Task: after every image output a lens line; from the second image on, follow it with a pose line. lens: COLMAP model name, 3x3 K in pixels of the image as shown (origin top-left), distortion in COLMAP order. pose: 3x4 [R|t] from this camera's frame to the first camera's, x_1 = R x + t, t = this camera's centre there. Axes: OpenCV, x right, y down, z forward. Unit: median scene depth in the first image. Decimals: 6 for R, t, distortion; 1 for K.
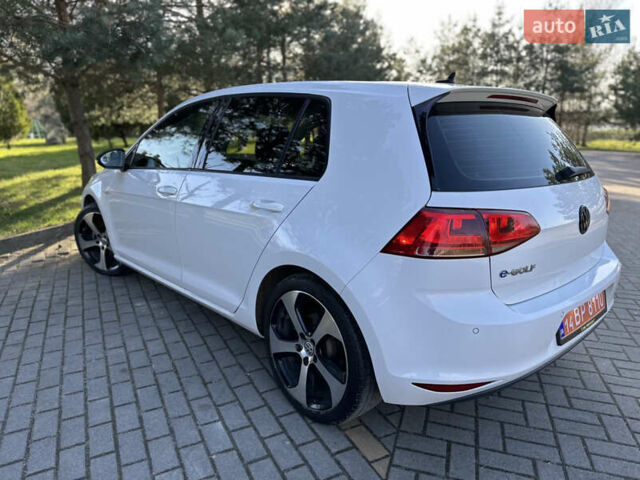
lens RADIAL K [[469.1, 0, 319.7], [0, 469.1, 252.1], [0, 0, 1]] dist [0.002298, 0.002206]
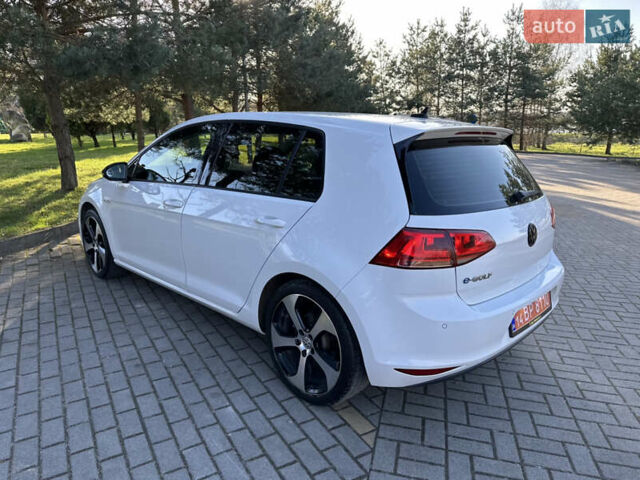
lens RADIAL K [[471.9, 0, 319.0], [0, 471.9, 248.9], [0, 0, 1]] dist [0.040708, -0.047538]
pose [[0.997785, -0.000396, 0.066522, -0.070595], [0.000450, 1.000000, -0.000789, -0.030606], [-0.066522, 0.000818, 0.997785, -0.193852]]
